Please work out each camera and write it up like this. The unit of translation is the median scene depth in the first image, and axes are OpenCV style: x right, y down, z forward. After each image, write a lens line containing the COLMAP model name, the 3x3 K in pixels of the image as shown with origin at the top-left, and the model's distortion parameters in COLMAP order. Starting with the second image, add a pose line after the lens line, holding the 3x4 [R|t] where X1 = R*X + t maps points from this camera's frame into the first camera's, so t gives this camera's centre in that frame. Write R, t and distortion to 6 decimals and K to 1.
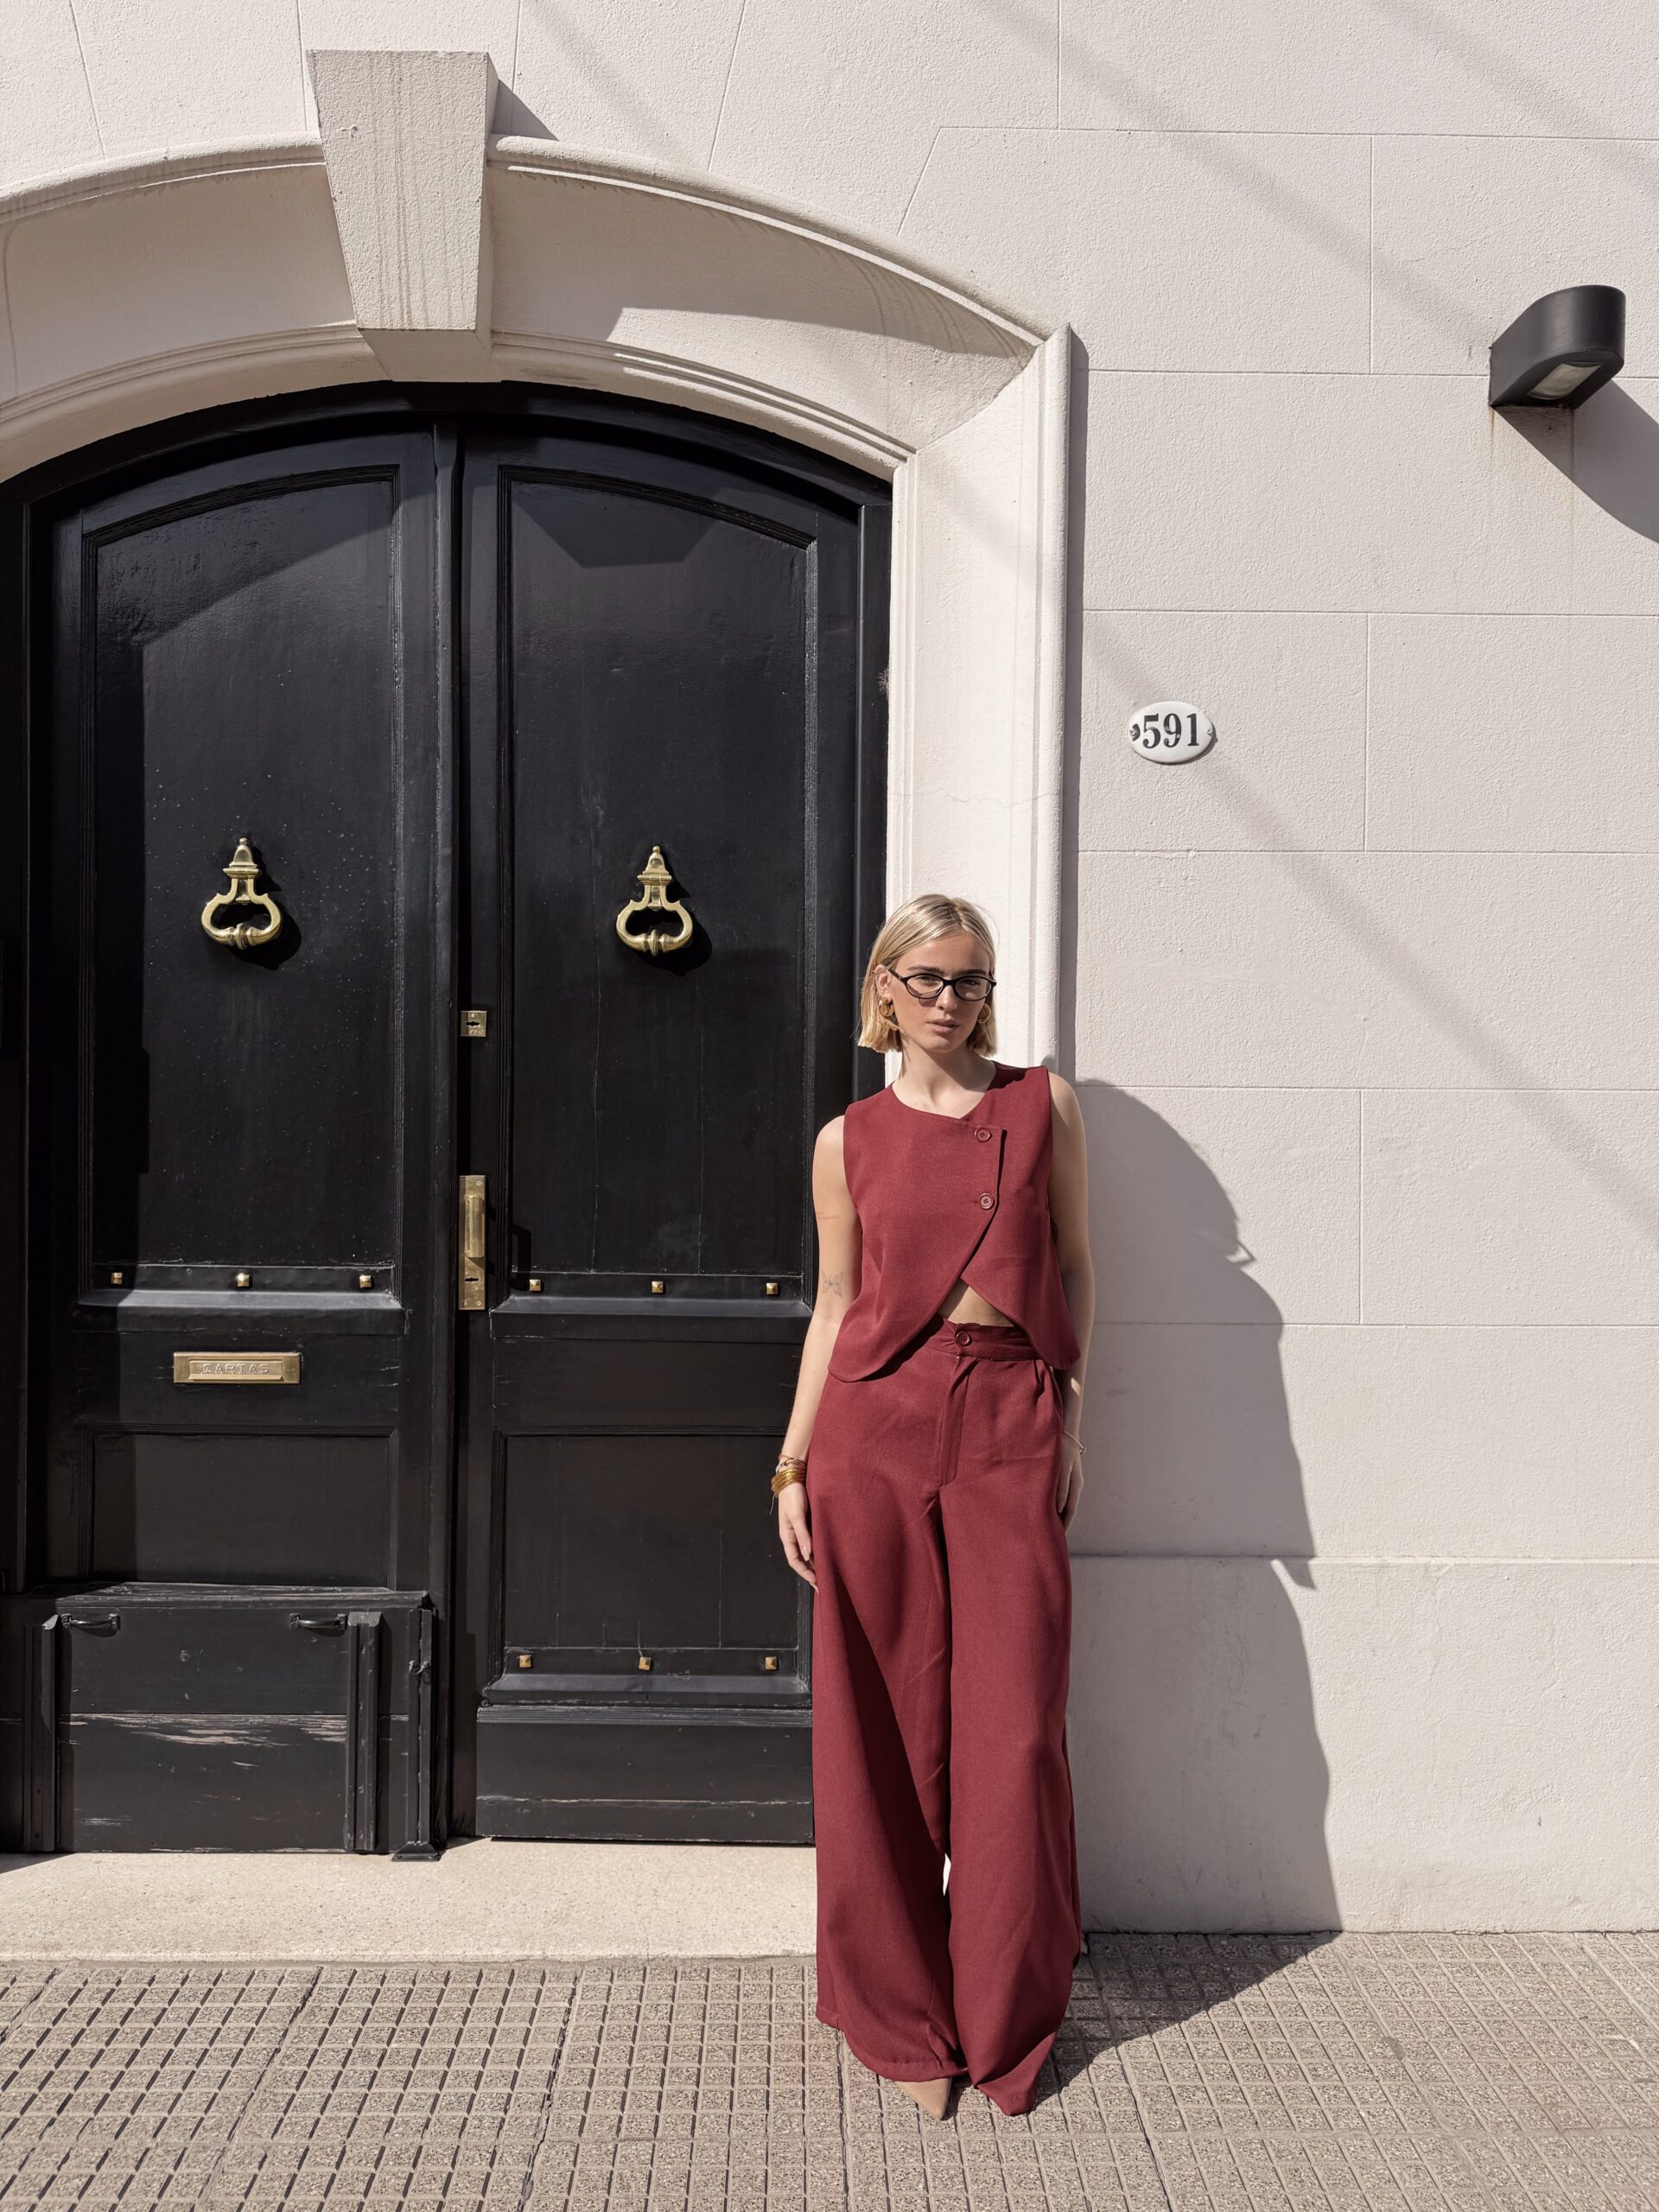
lens RADIAL K [[1543.7, 0, 827.8], [0, 1543.7, 1115.6], [0, 0, 1]] dist [0.086238, -0.001132]
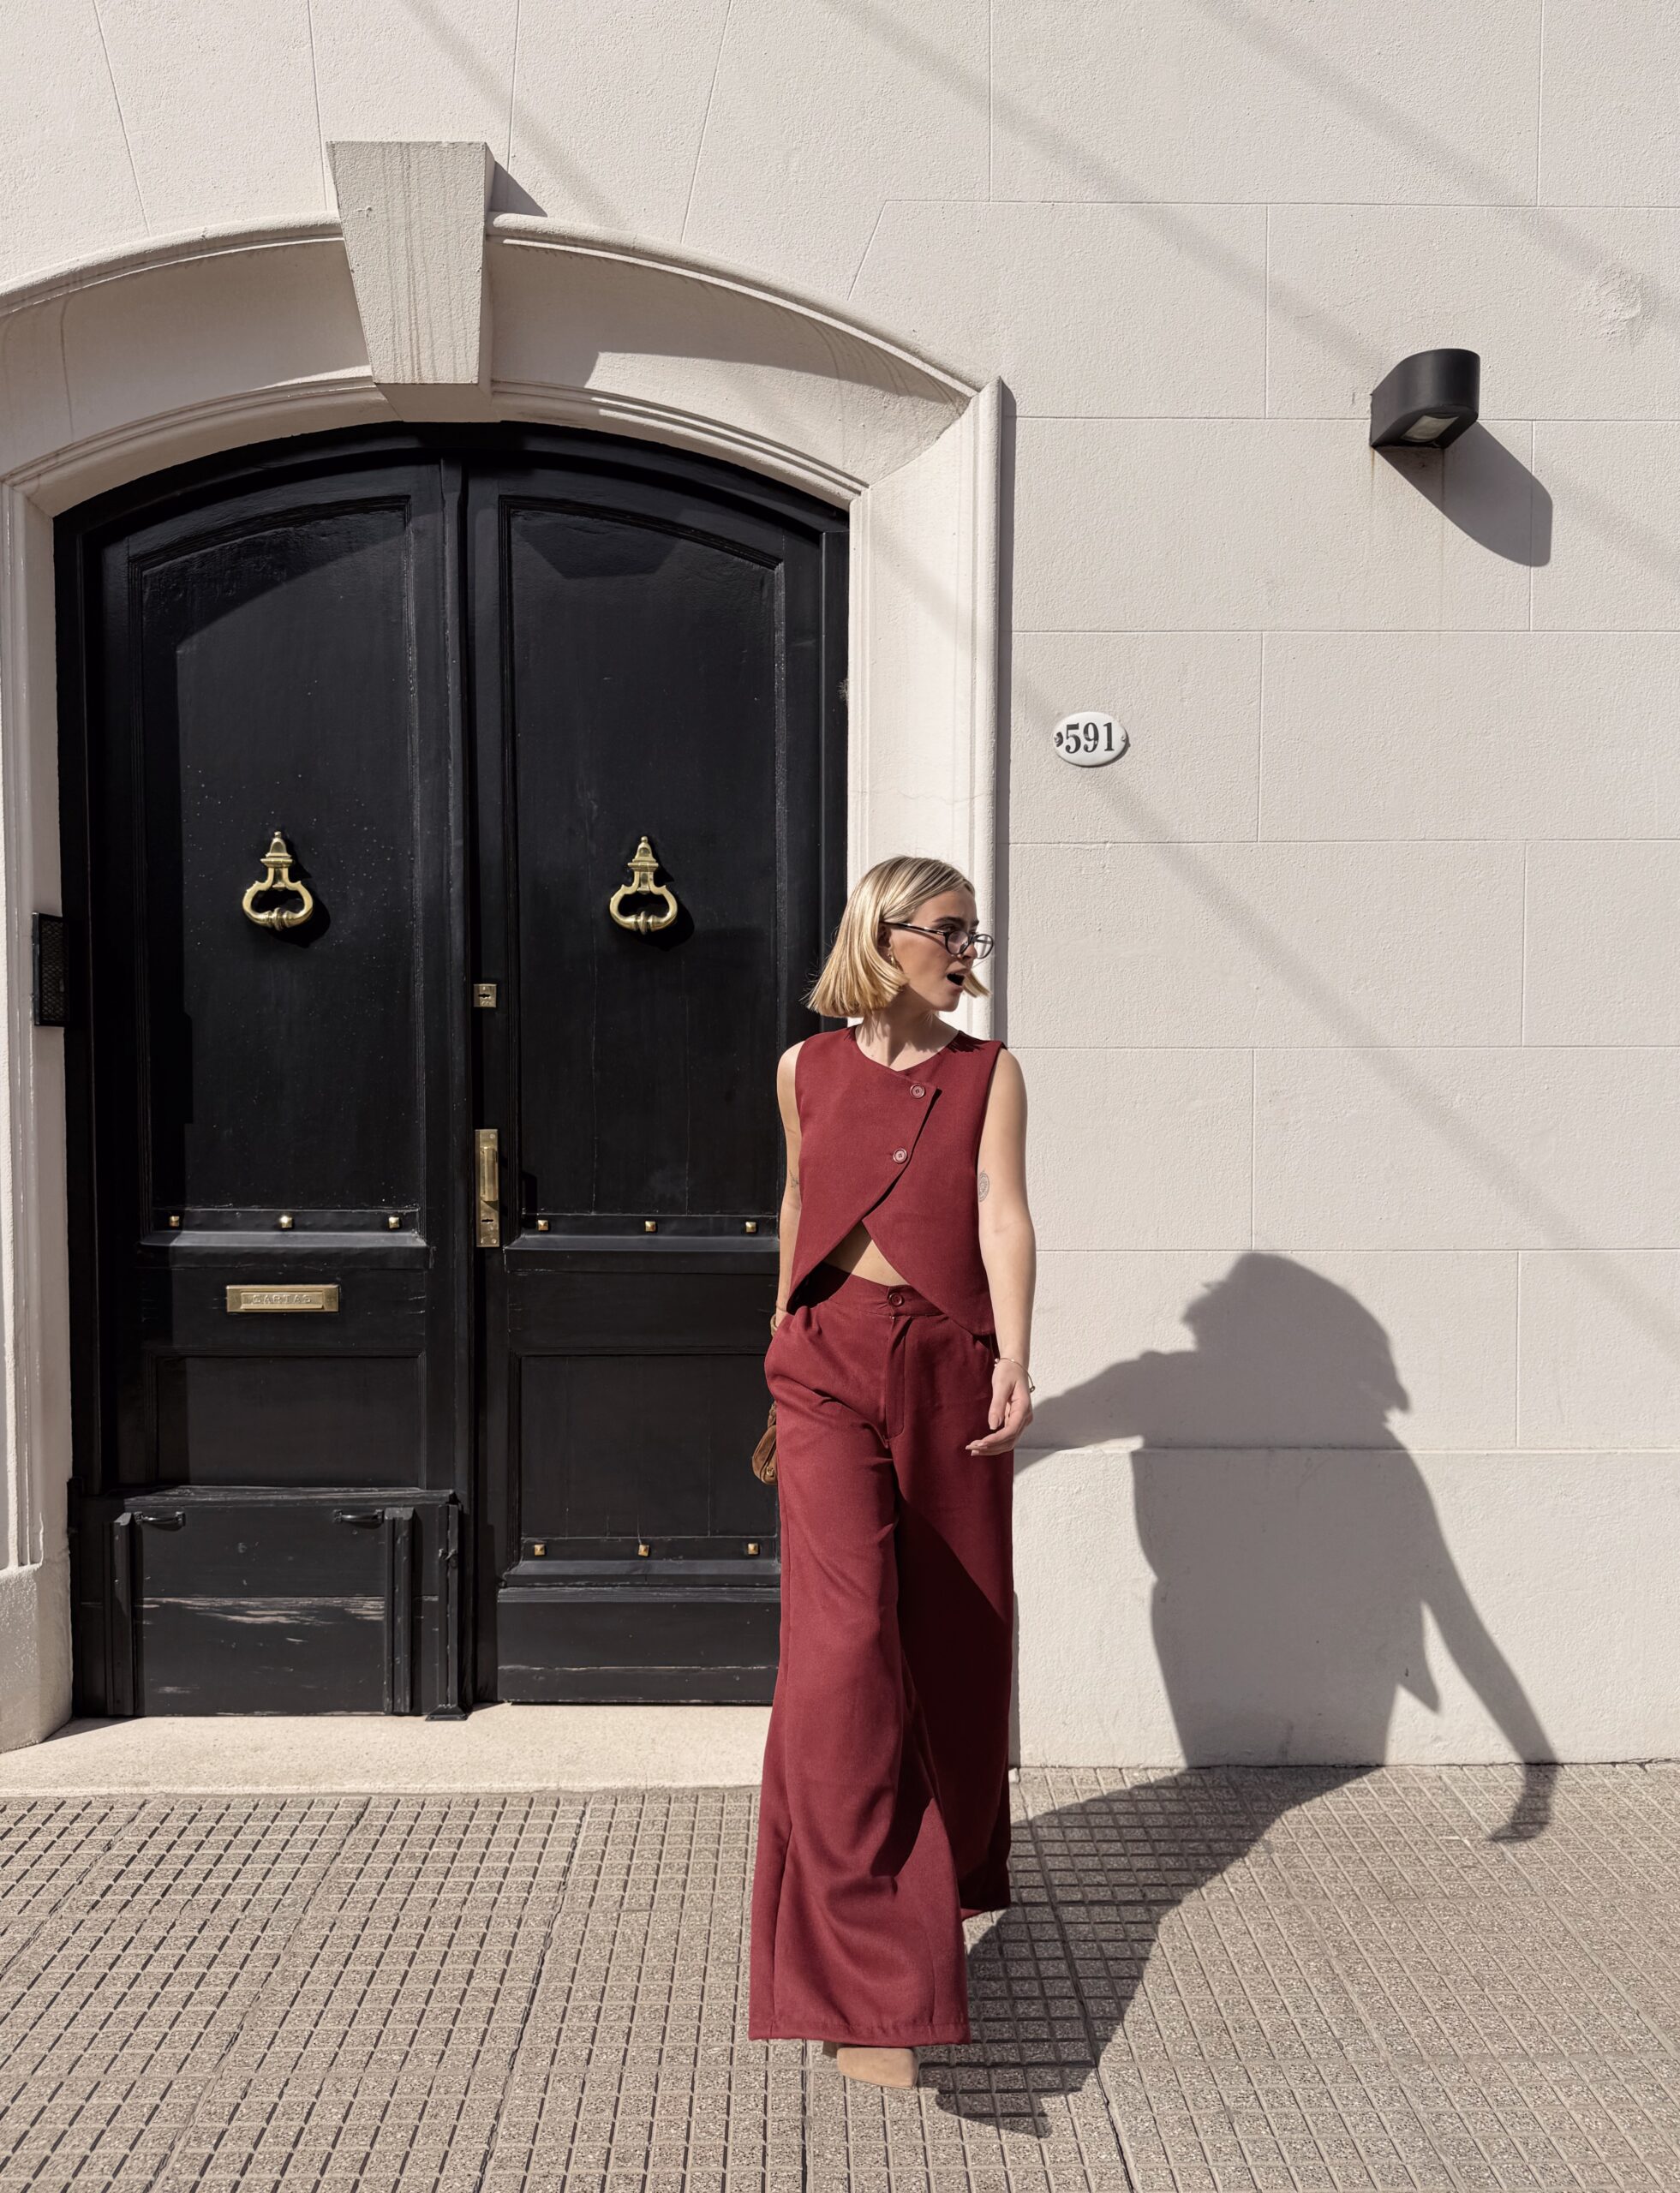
lens RADIAL K [[1616.4, 0, 841.0], [0, 1616.4, 1119.5], [0, 0, 1]] dist [0.109625, -0.005466]
pose [[0.999971, -0.007143, -0.002628, 0.035166], [0.007225, 0.999429, 0.032997, -0.006198], [0.002391, -0.033015, 0.999452, -0.195008]]
